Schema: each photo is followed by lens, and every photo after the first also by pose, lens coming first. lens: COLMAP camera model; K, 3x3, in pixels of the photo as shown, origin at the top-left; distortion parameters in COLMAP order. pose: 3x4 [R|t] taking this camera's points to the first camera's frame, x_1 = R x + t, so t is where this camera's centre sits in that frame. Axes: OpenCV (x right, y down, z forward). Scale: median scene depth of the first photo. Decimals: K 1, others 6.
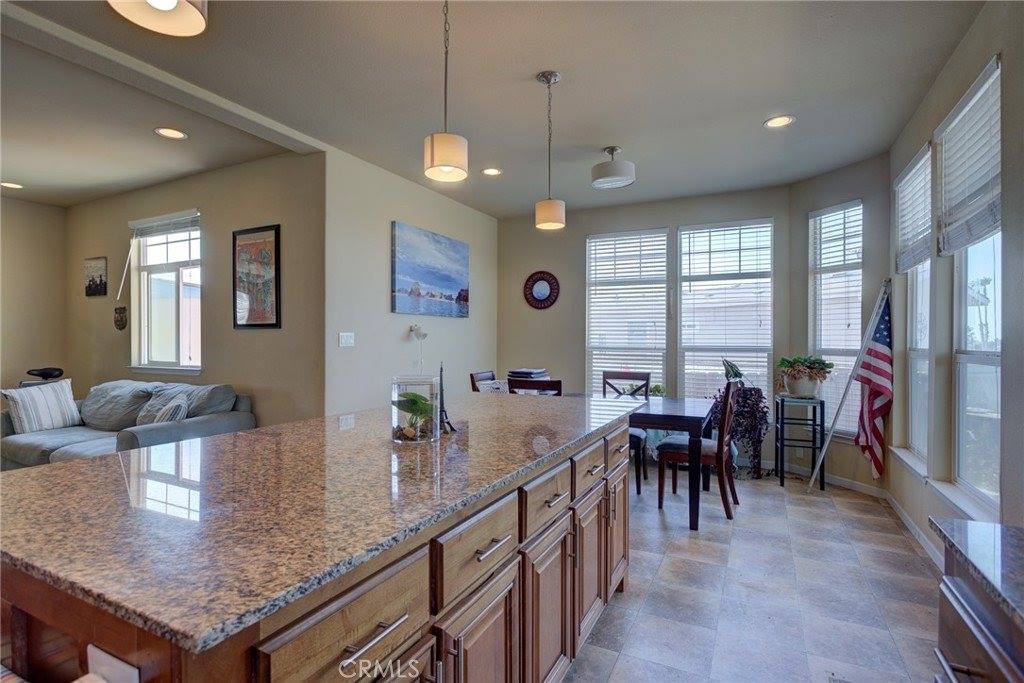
lens RADIAL K [[500.3, 0, 509.2], [0, 500.3, 342.2], [0, 0, 1]] dist [-0.000052, 0.003909]
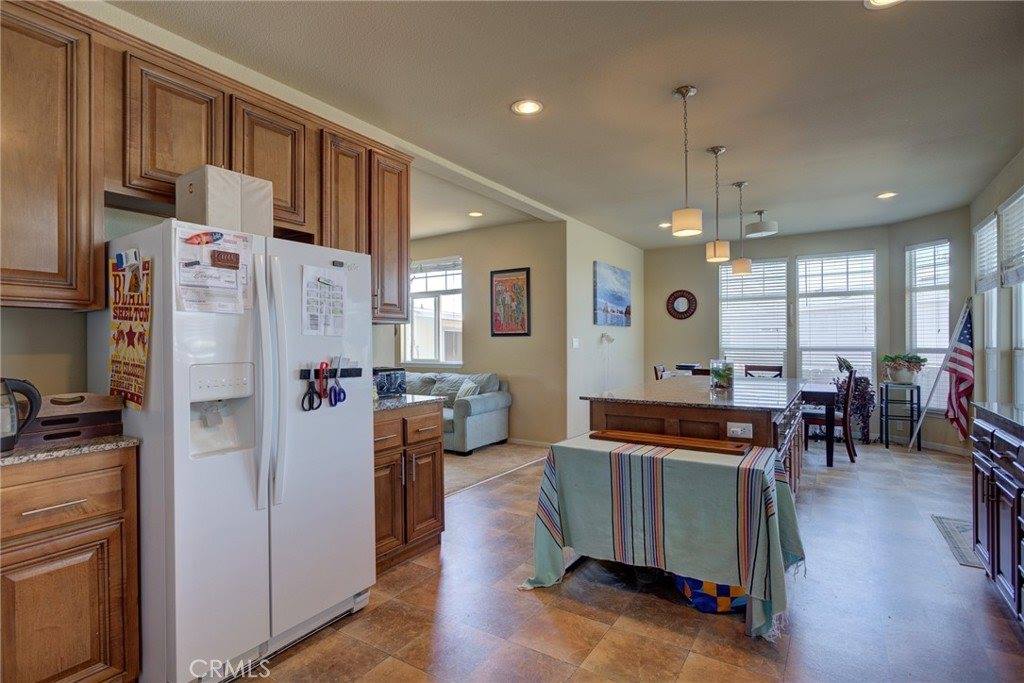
lens RADIAL K [[500.3, 0, 511.7], [0, 500.3, 341.6], [0, 0, 1]] dist [-0.000052, 0.003909]
pose [[0.994160, -0.005909, -0.107757, -0.315873], [0.004997, 0.999949, -0.008731, 0.001615], [0.107804, 0.008141, 0.994139, -0.459547]]
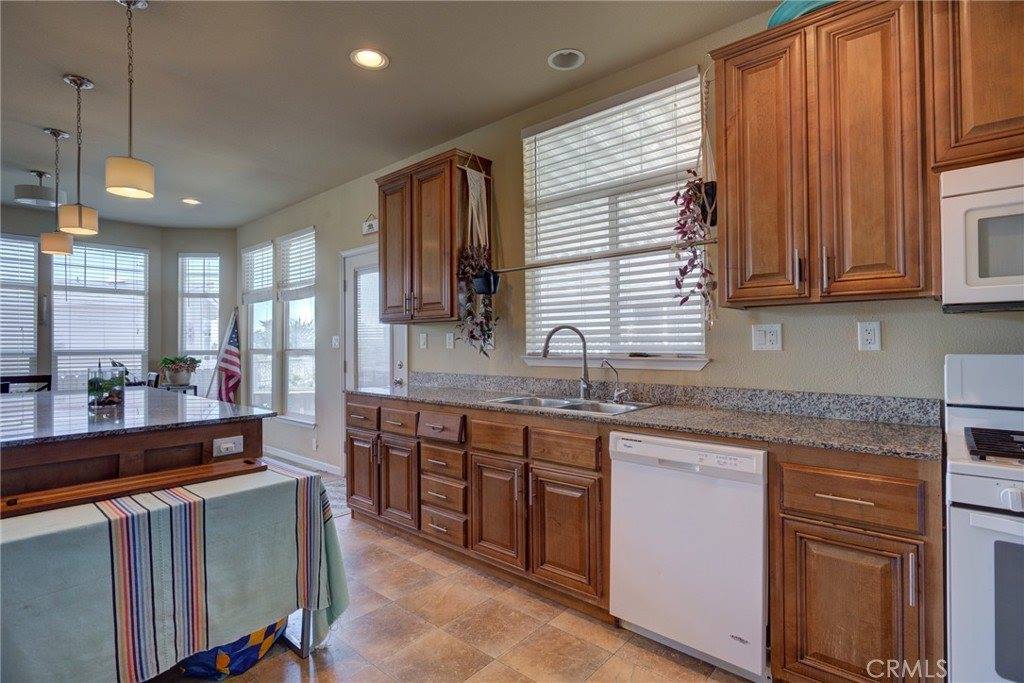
lens RADIAL K [[500.3, 0, 508.4], [0, 500.3, 338.6], [0, 0, 1]] dist [-0.000052, 0.003909]
pose [[0.257482, 0.007582, 0.966253, -0.526417], [0.008225, 0.999916, -0.010037, 0.001298], [-0.966248, 0.010532, 0.257398, -0.251405]]
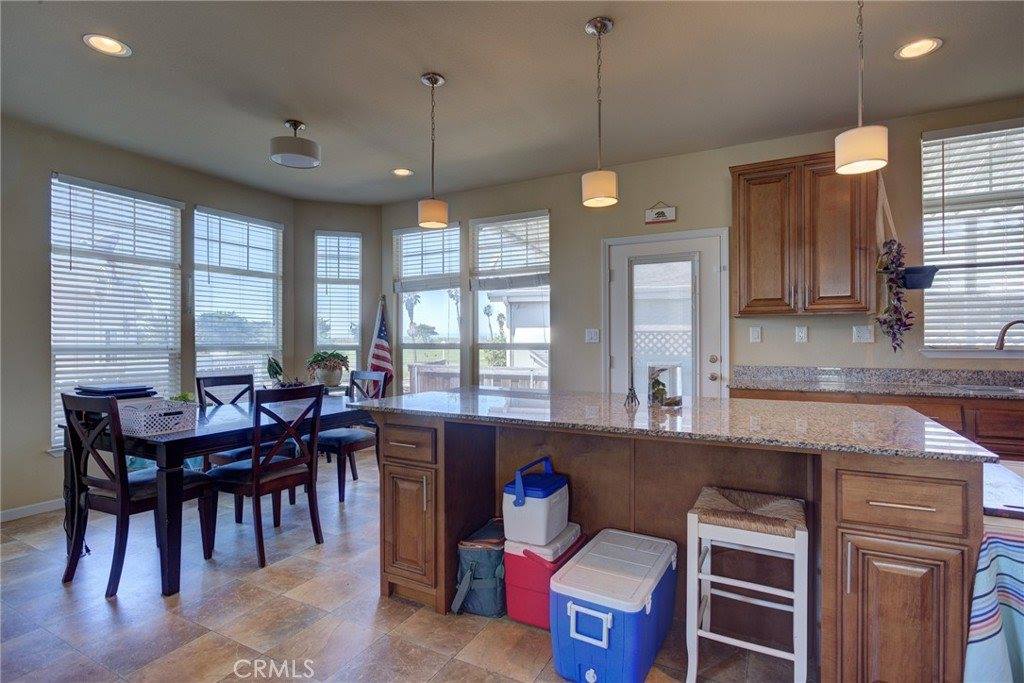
lens RADIAL K [[502.8, 0, 511.7], [0, 502.8, 341.3], [0, 0, 1]] dist [-0.001644, -0.000367]
pose [[0.021599, -0.004845, 0.999755, -0.596492], [0.005319, 0.999975, 0.004731, 0.000645], [-0.999753, 0.005215, 0.021624, 0.523092]]
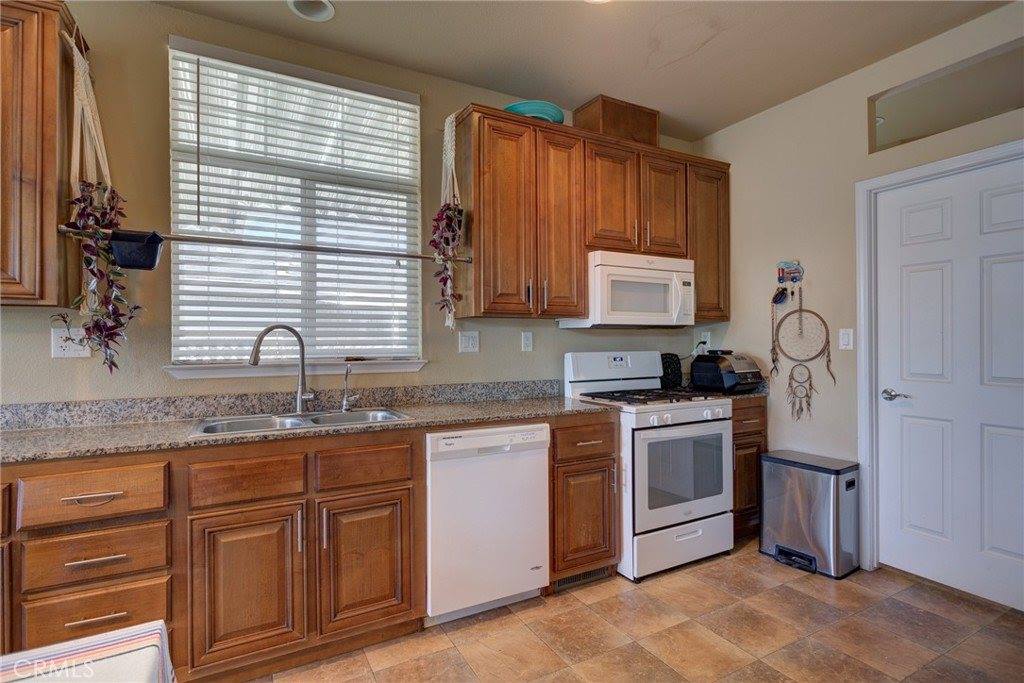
lens RADIAL K [[500.3, 0, 502.0], [0, 500.3, 341.7], [0, 0, 1]] dist [-0.000052, 0.003909]
pose [[-0.812741, 0.009386, 0.582550, -0.375339], [0.007428, 0.999956, -0.005747, 0.000821], [-0.582578, -0.000343, -0.812775, 0.124959]]
